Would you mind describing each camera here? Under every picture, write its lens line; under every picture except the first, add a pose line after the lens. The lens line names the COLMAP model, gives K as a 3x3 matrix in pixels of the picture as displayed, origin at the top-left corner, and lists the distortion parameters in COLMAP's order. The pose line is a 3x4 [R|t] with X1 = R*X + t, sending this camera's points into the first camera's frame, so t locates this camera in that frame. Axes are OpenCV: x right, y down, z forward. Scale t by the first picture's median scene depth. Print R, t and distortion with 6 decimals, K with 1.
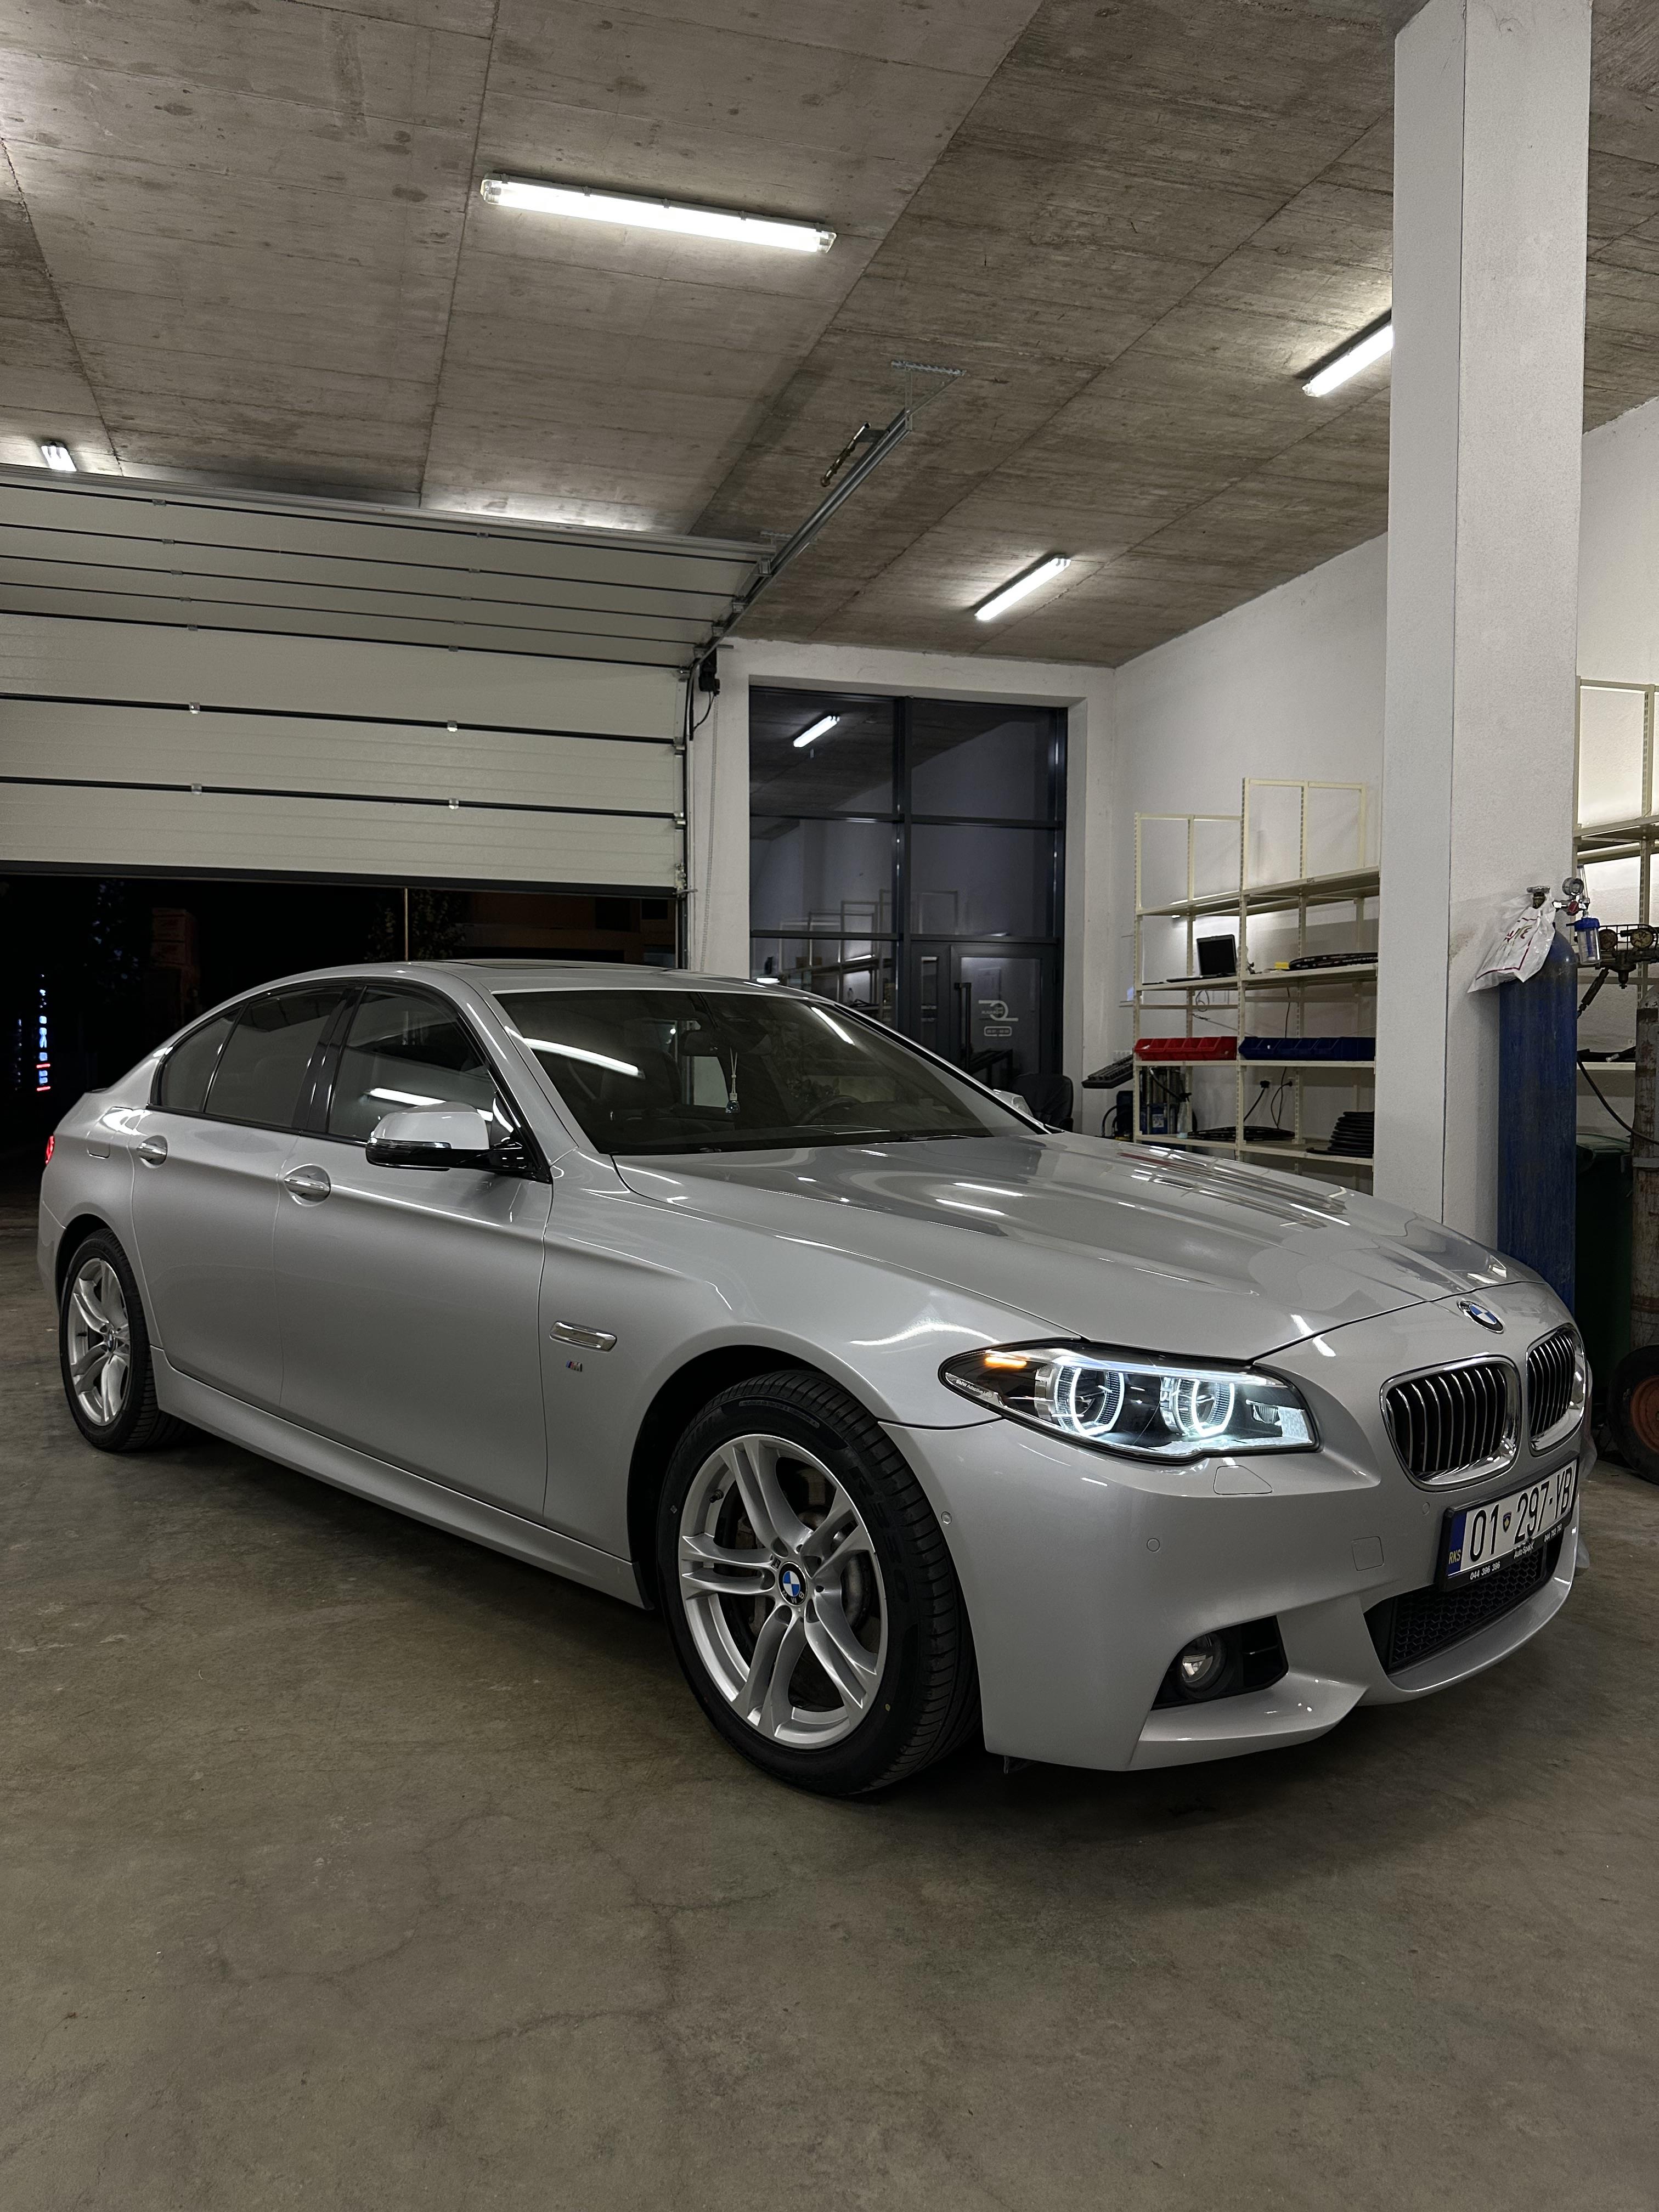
lens RADIAL K [[1558.6, 0, 829.5], [0, 1558.6, 1106.0], [0, 0, 1]] dist [-0.001371, -0.009009]
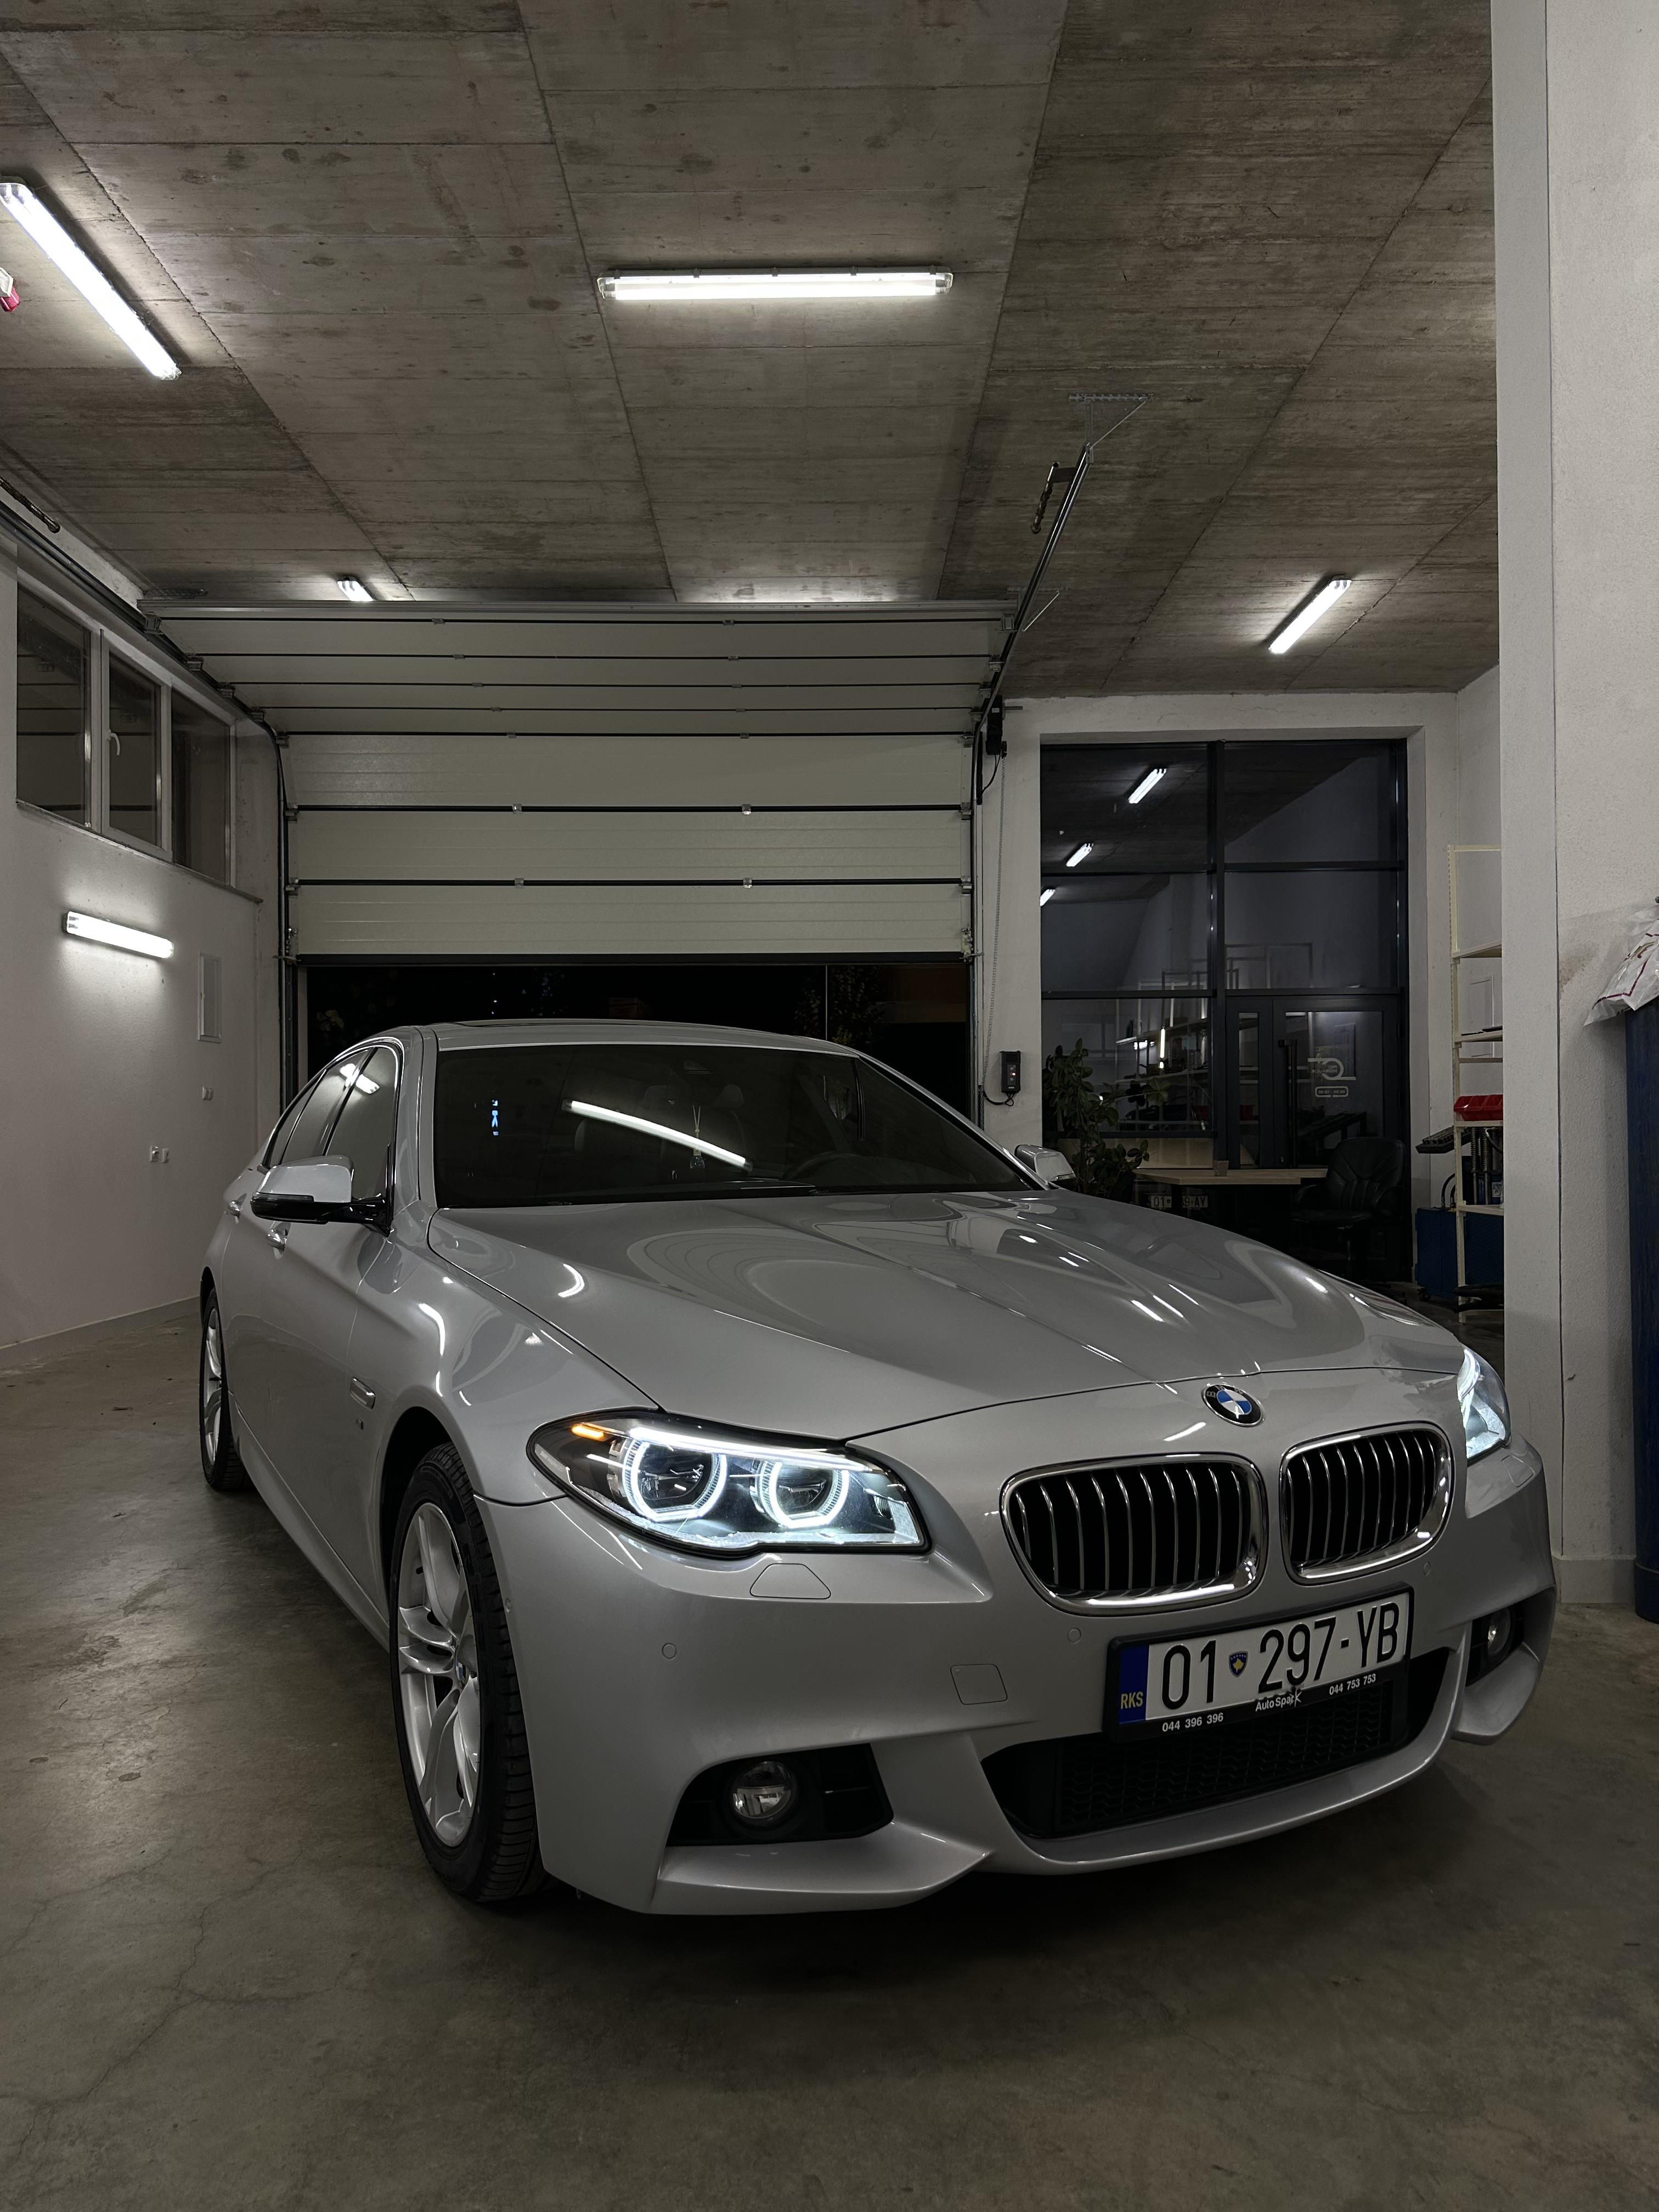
lens RADIAL K [[1554.7, 0, 829.5], [0, 1554.7, 1106.0], [0, 0, 1]] dist [0.006359, -0.015890]
pose [[0.957758, -0.015482, -0.287159, 0.187633], [0.002191, 0.998914, -0.046547, 0.006174], [0.287568, 0.043952, 0.956751, 0.062256]]
